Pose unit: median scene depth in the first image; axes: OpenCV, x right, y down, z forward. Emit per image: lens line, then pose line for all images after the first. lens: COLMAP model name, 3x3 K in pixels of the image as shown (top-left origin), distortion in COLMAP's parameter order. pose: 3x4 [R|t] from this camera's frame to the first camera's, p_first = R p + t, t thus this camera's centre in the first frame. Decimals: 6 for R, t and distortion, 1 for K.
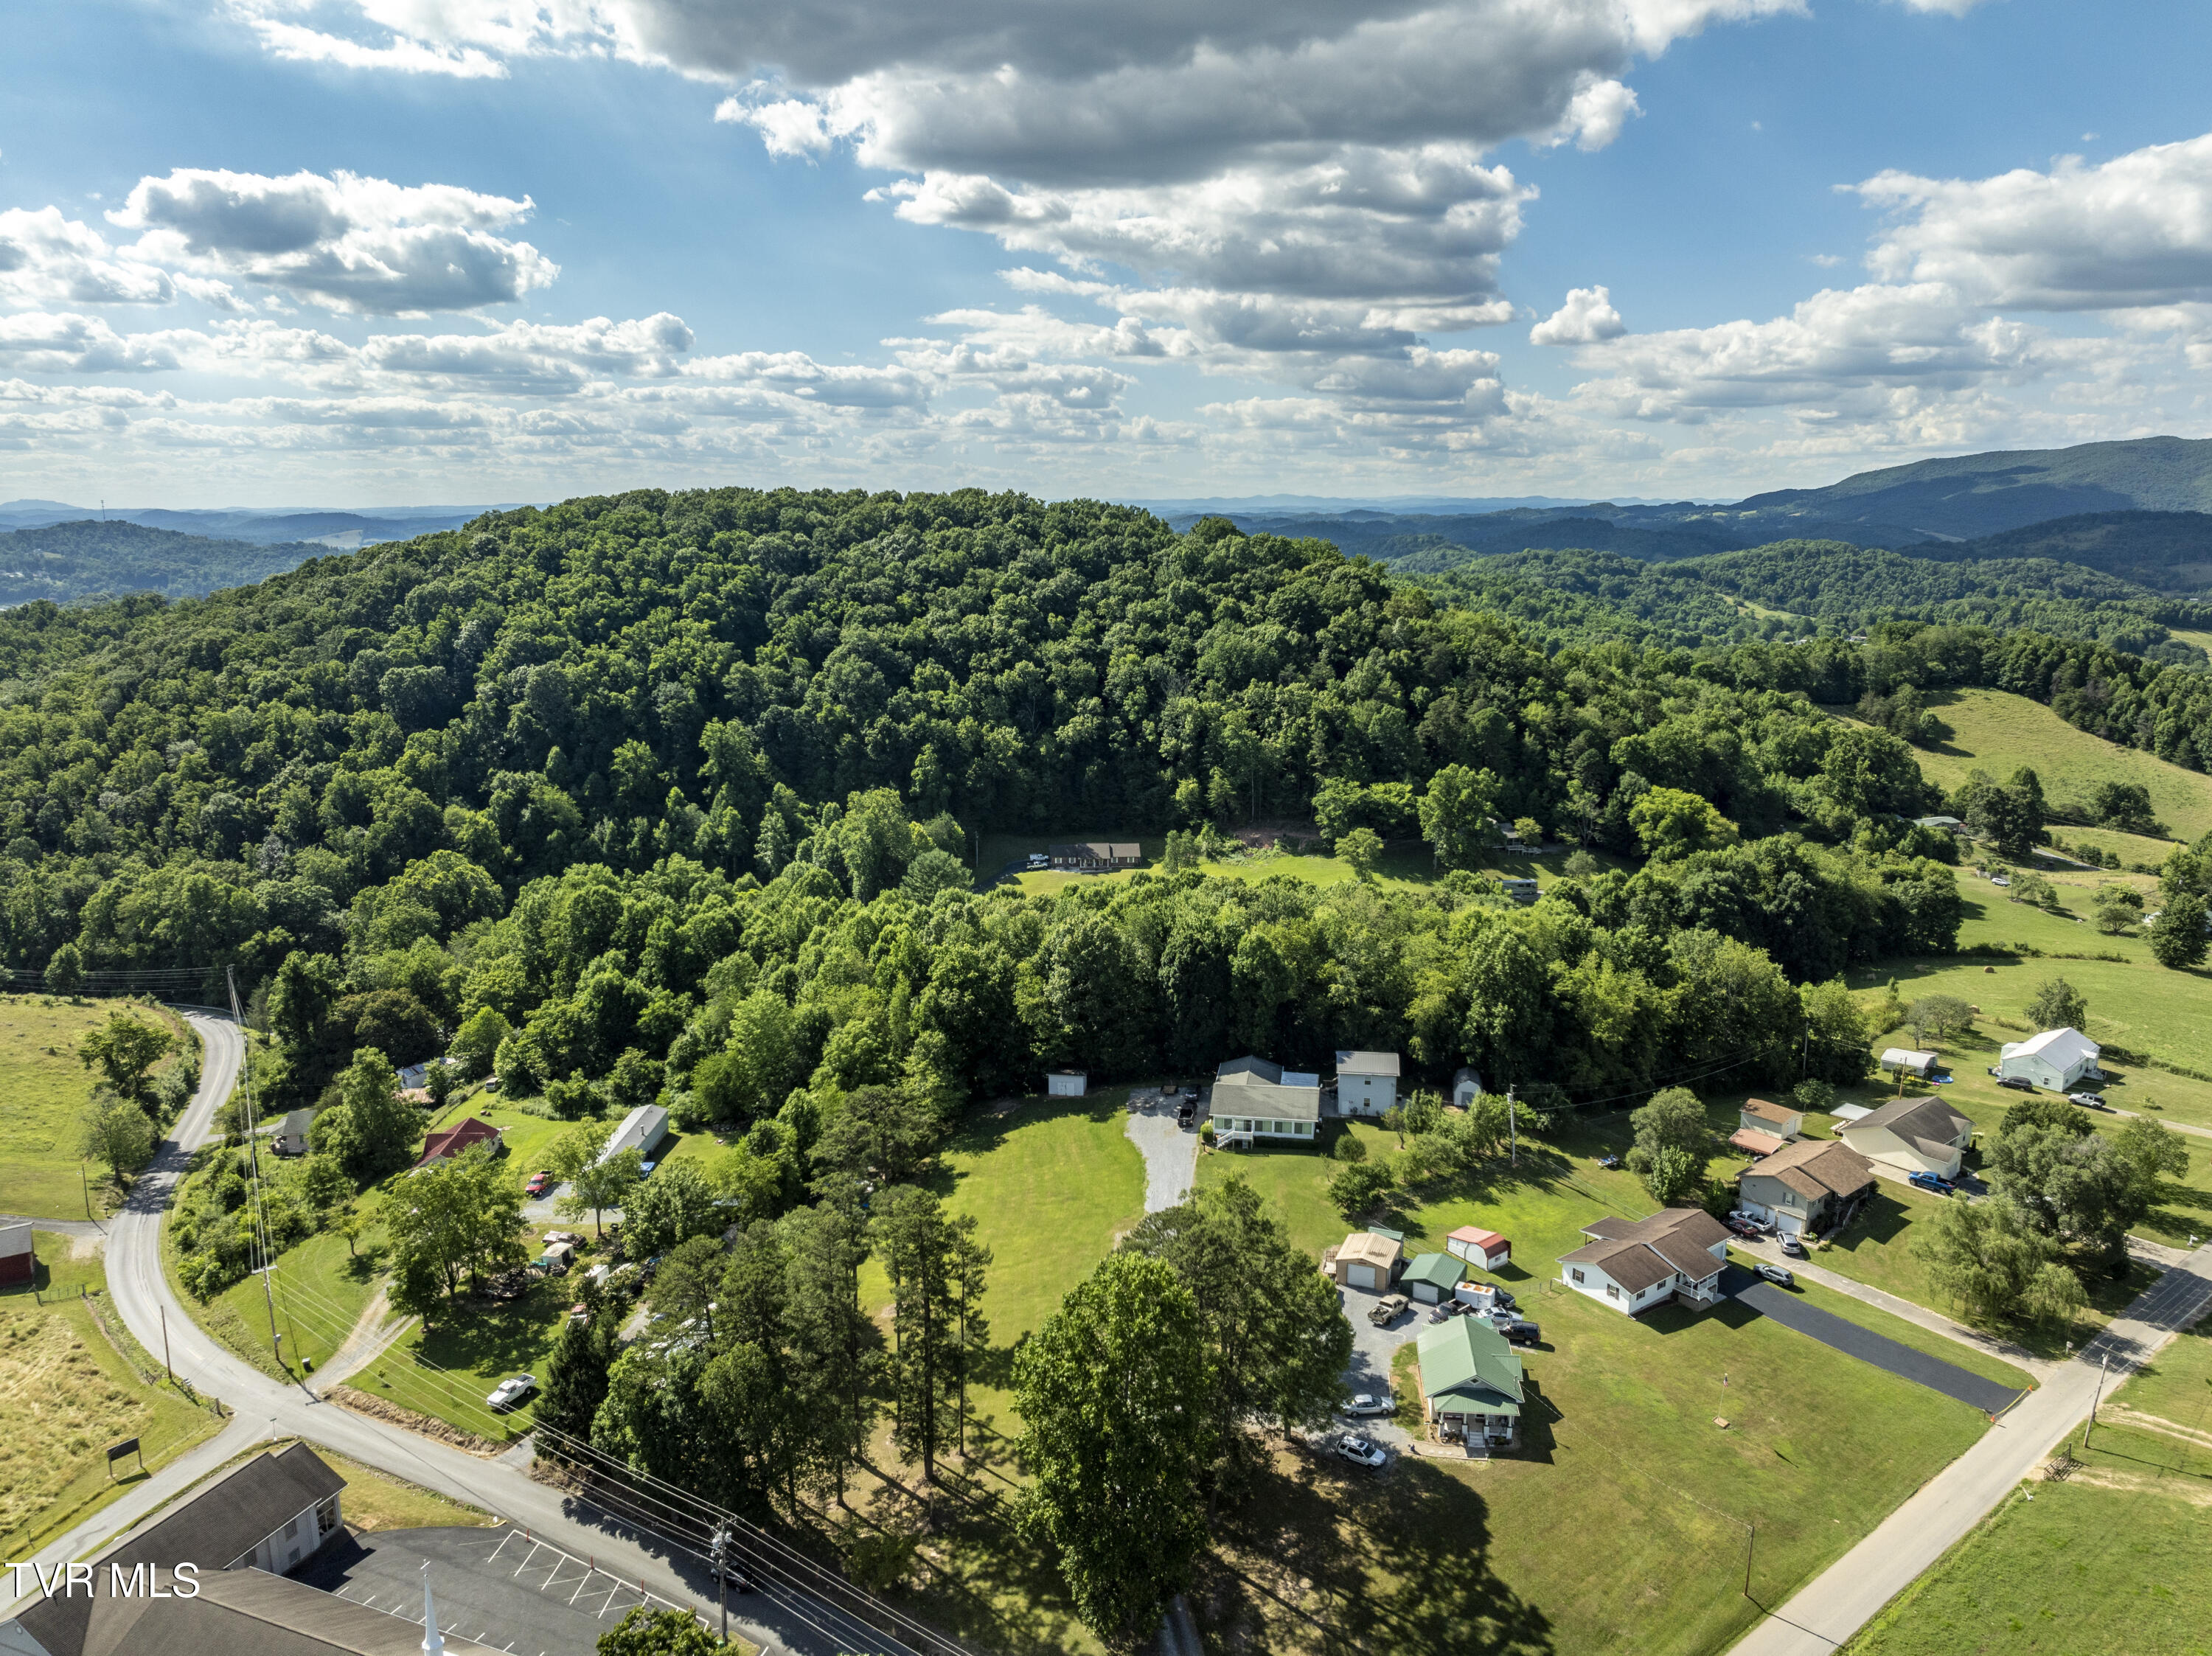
lens RADIAL K [[1567.7, 0, 1118.6], [0, 1567.7, 822.5], [0, 0, 1]] dist [-0.031306, -0.007671]
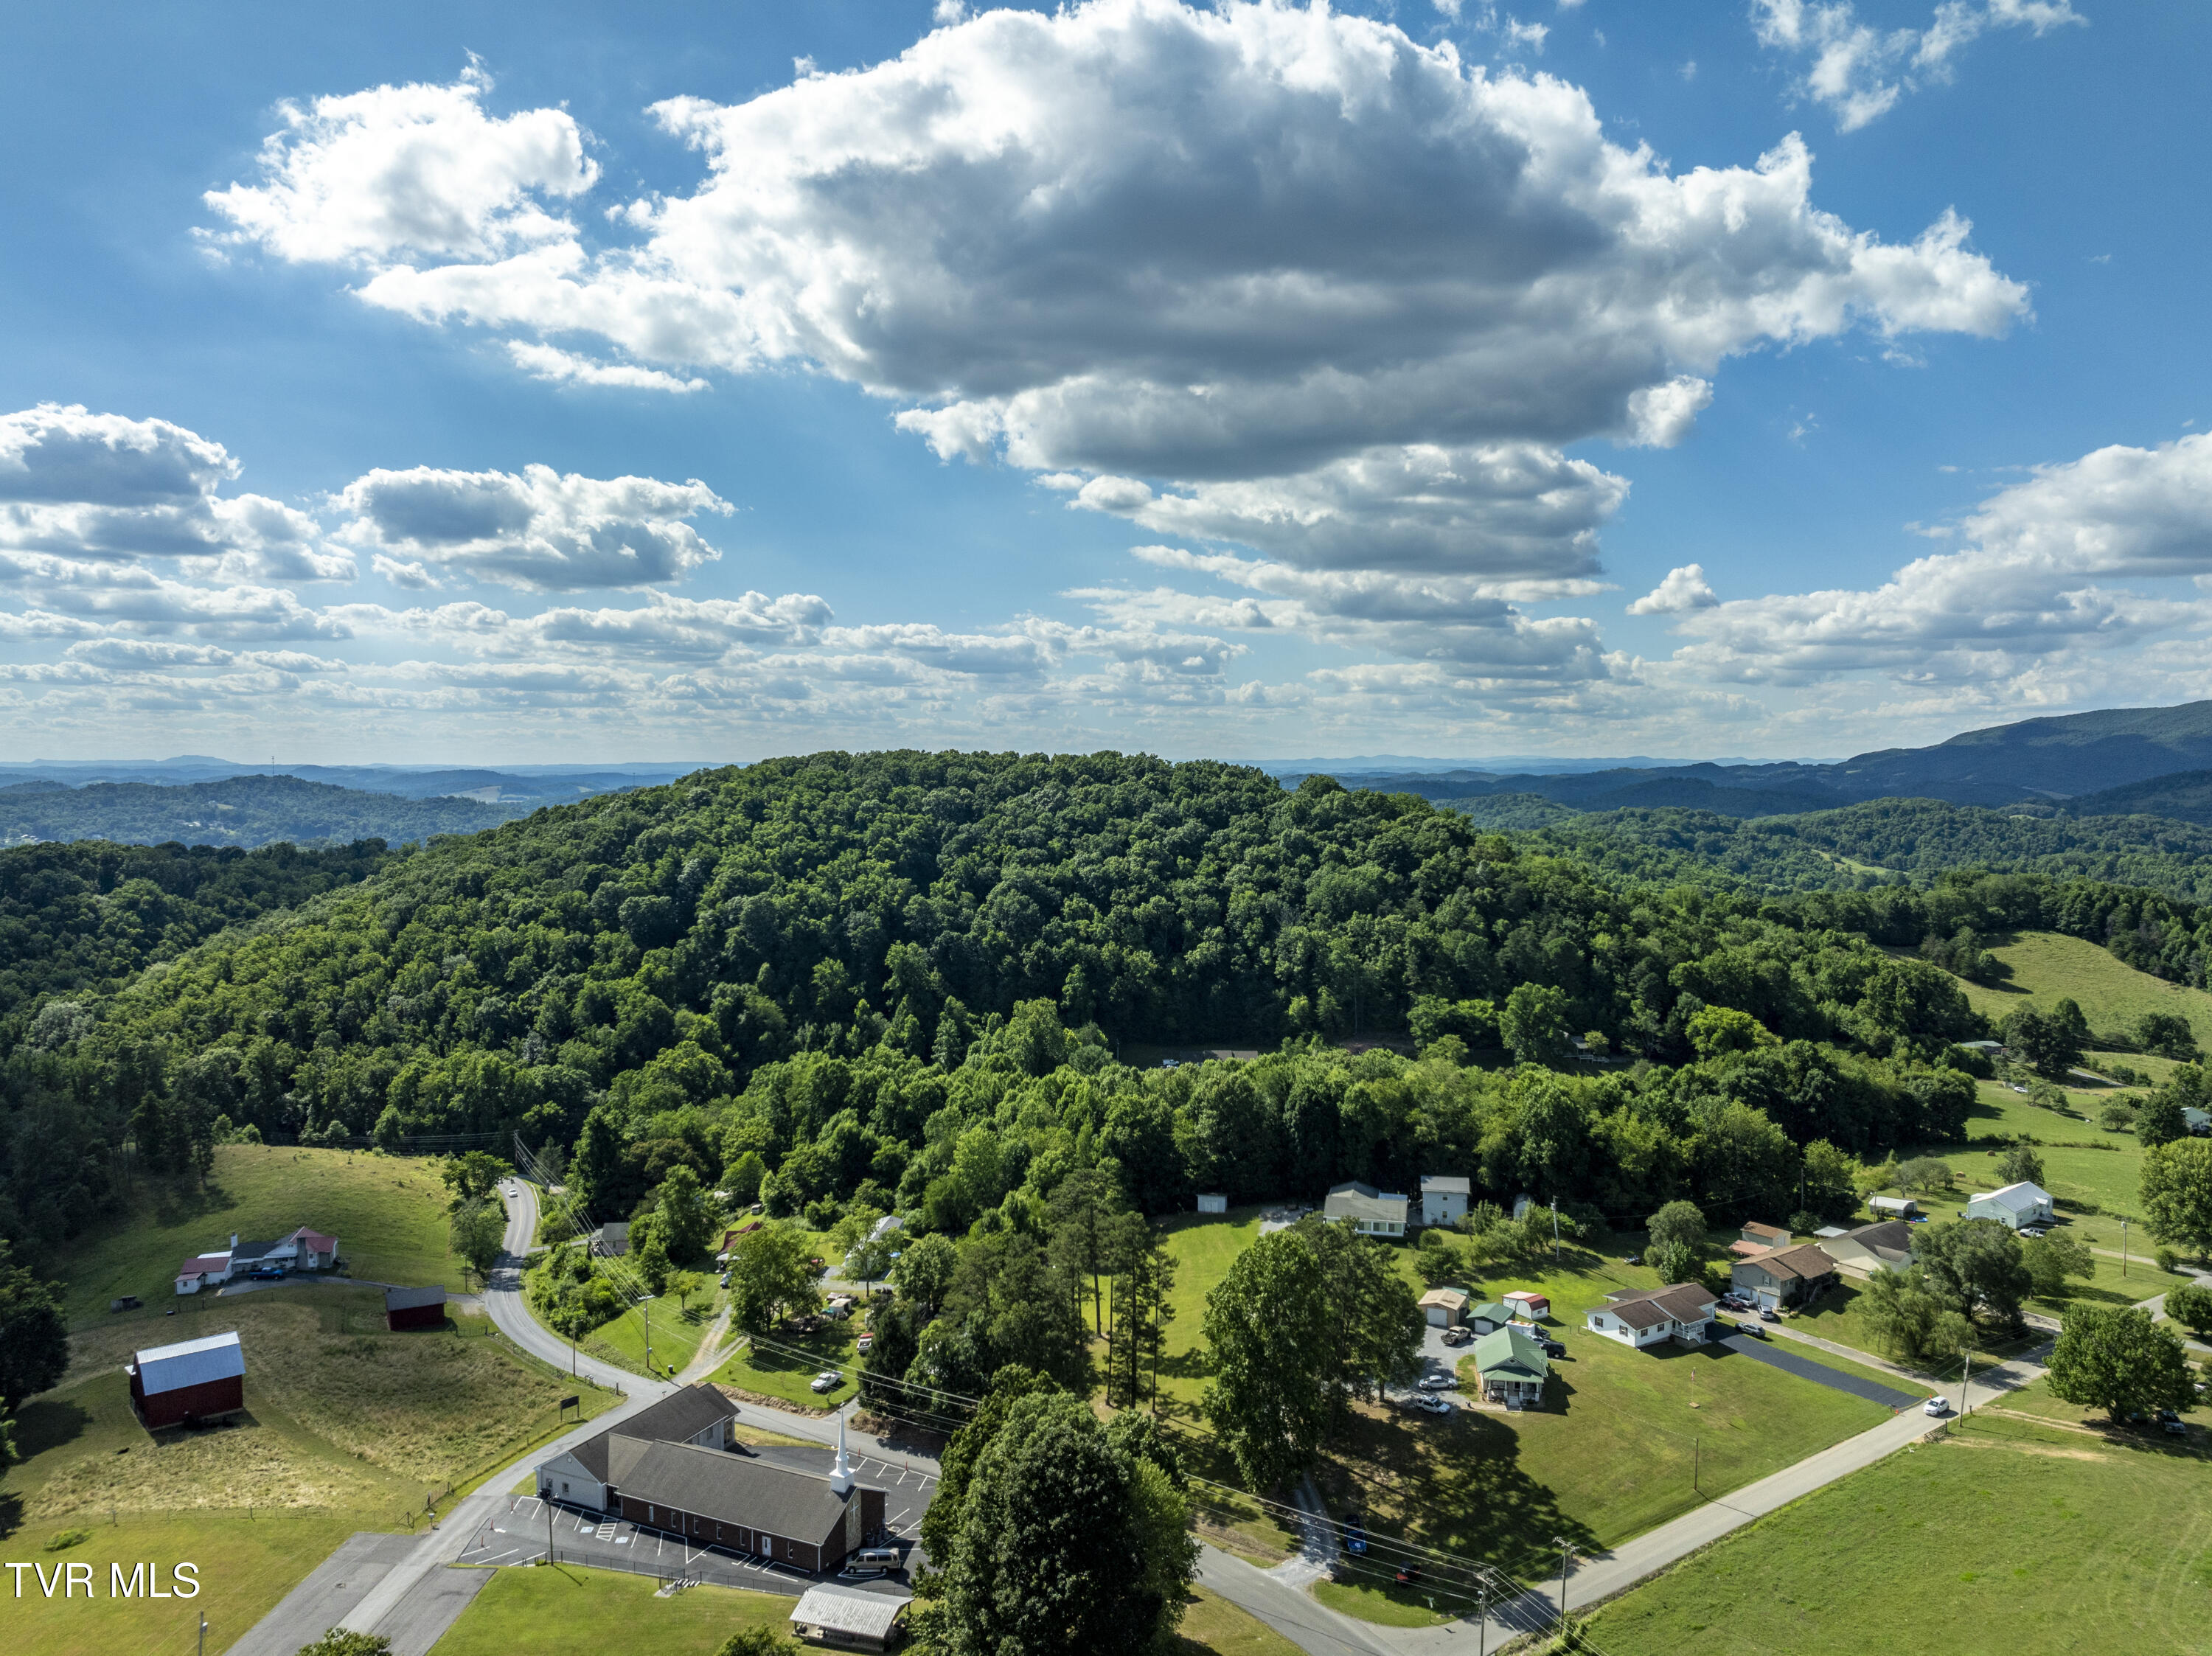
lens RADIAL K [[1567.7, 0, 1118.6], [0, 1567.7, 822.5], [0, 0, 1]] dist [-0.031306, -0.007671]
pose [[0.997843, 0.002669, -0.065596, -0.014363], [-0.013317, 0.986630, -0.162430, 0.037382], [0.064285, 0.162953, 0.984537, -0.182749]]
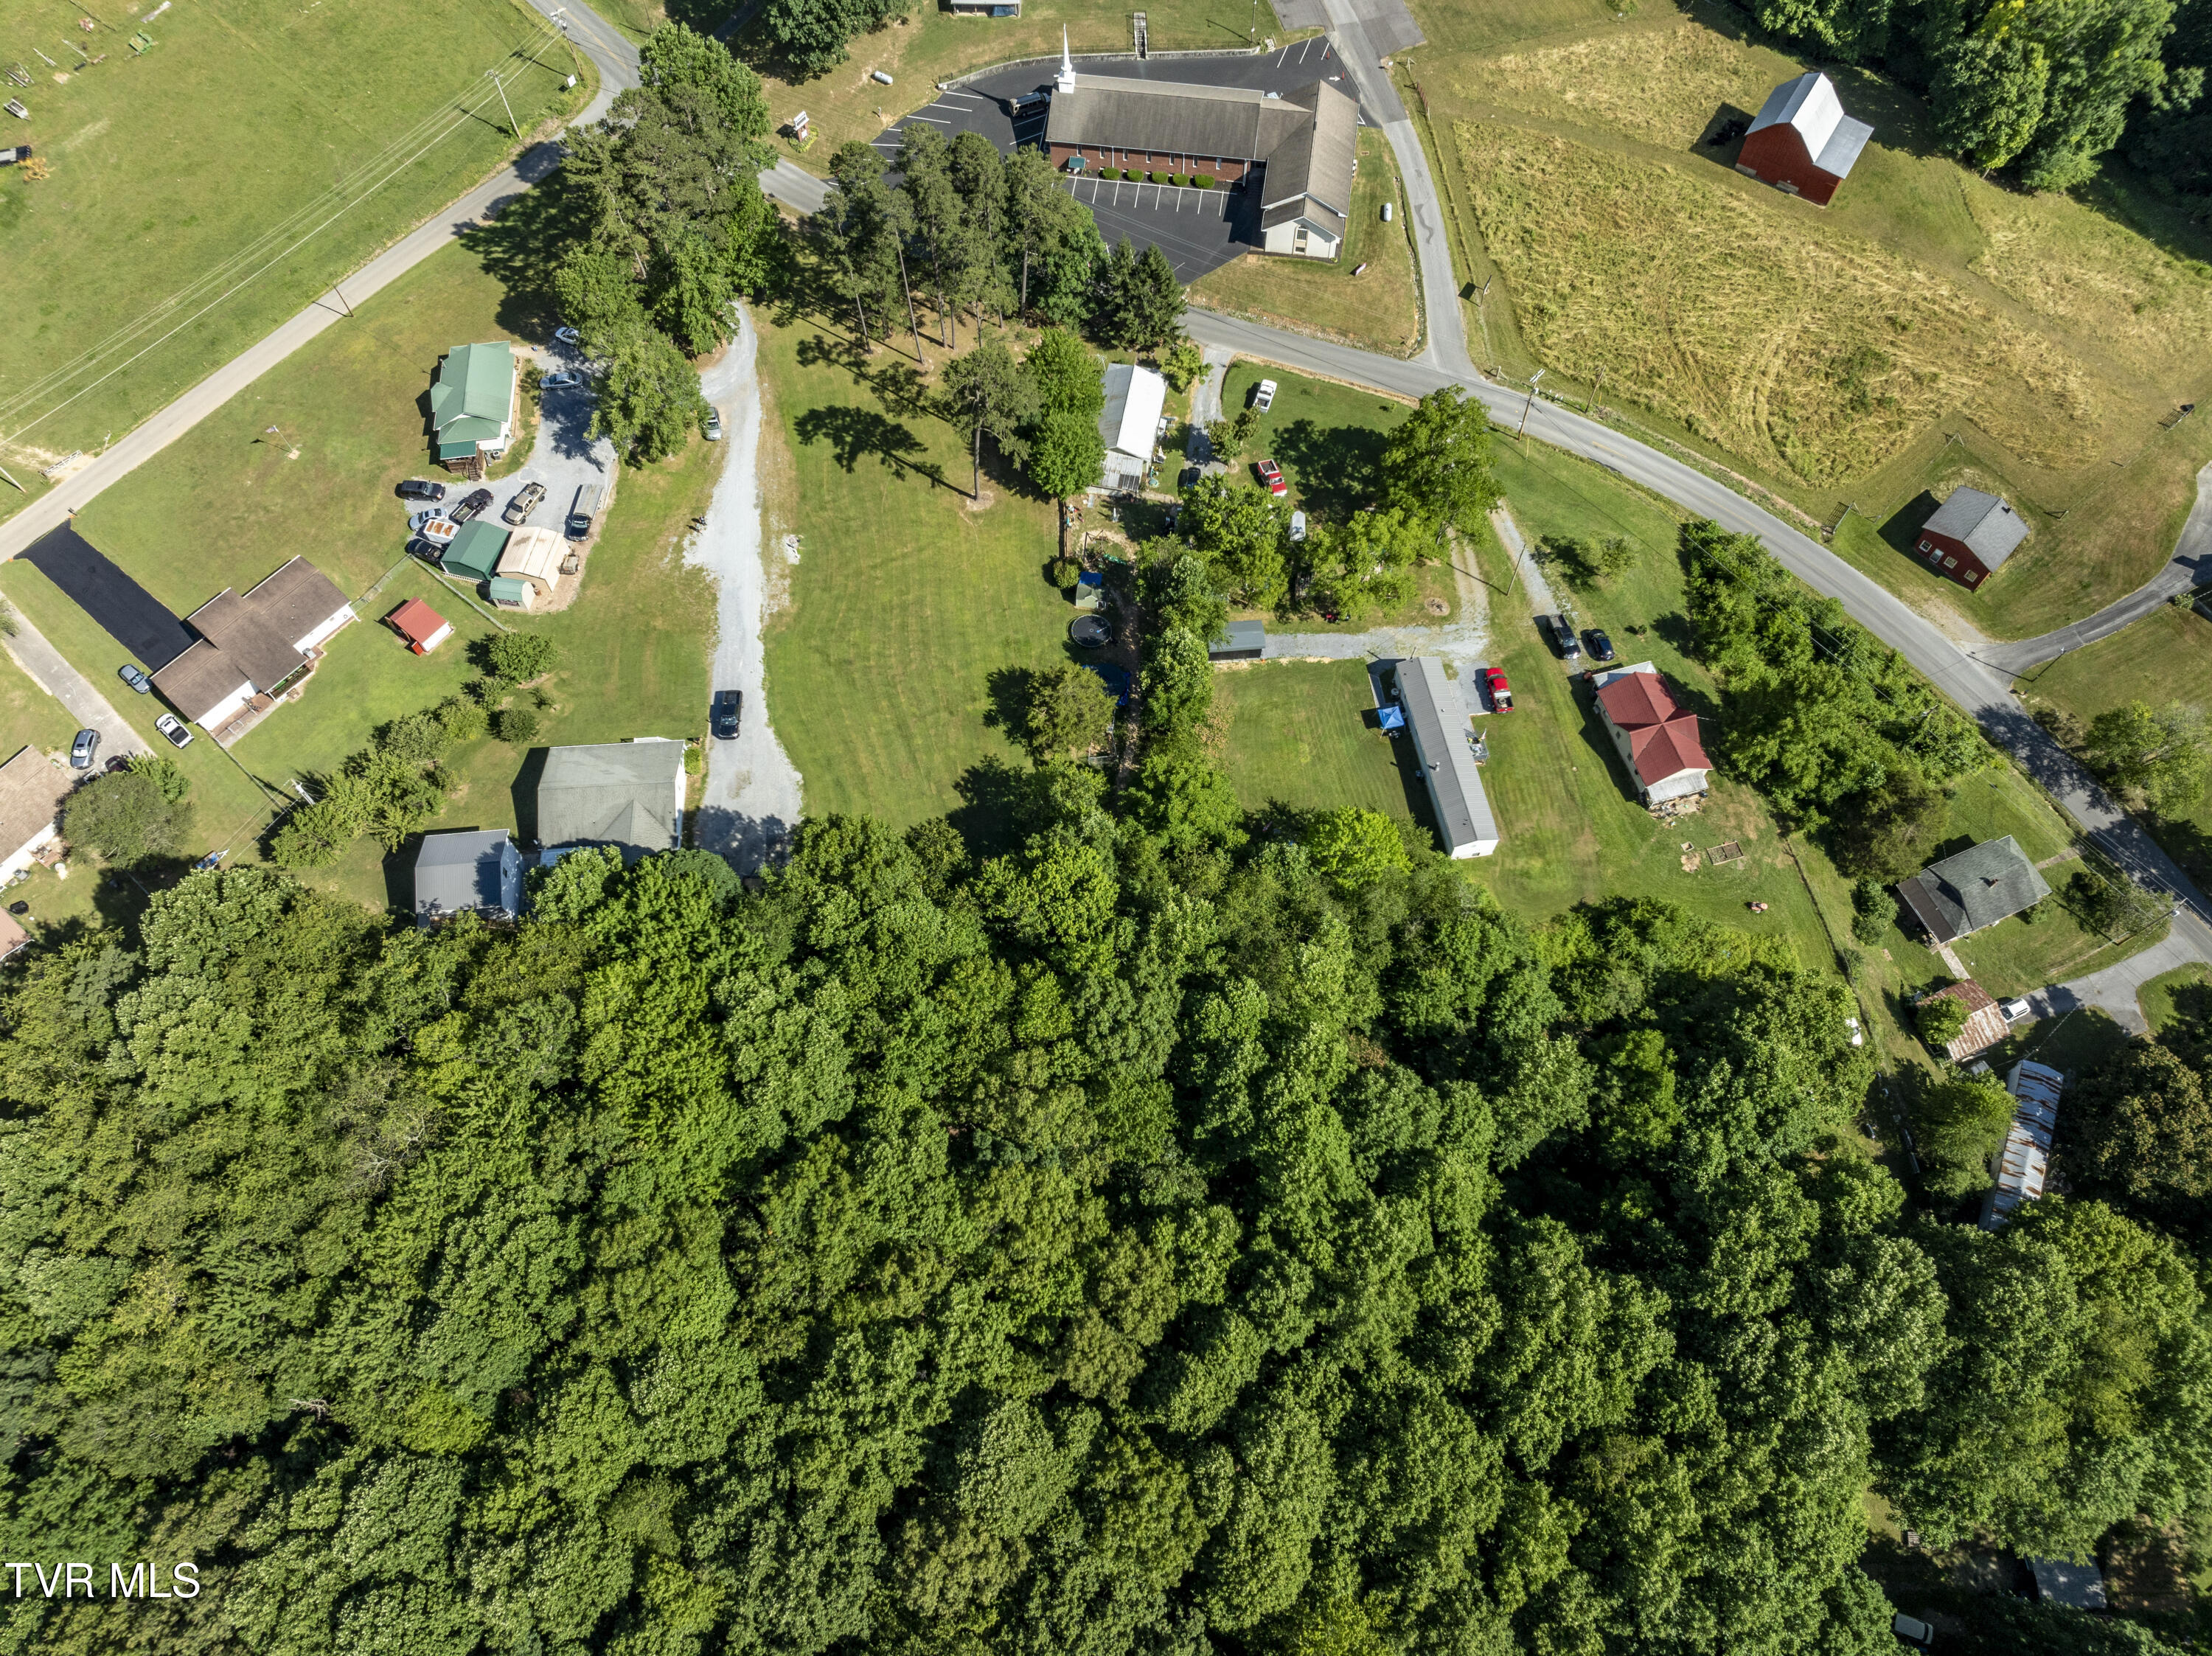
lens RADIAL K [[1567.7, 0, 1118.6], [0, 1567.7, 822.5], [0, 0, 1]] dist [-0.031306, -0.007671]
pose [[-0.977178, 0.191091, -0.092782, -0.039082], [-0.037338, 0.275467, 0.960585, -0.291229], [0.209117, 0.942126, -0.262046, 0.647863]]
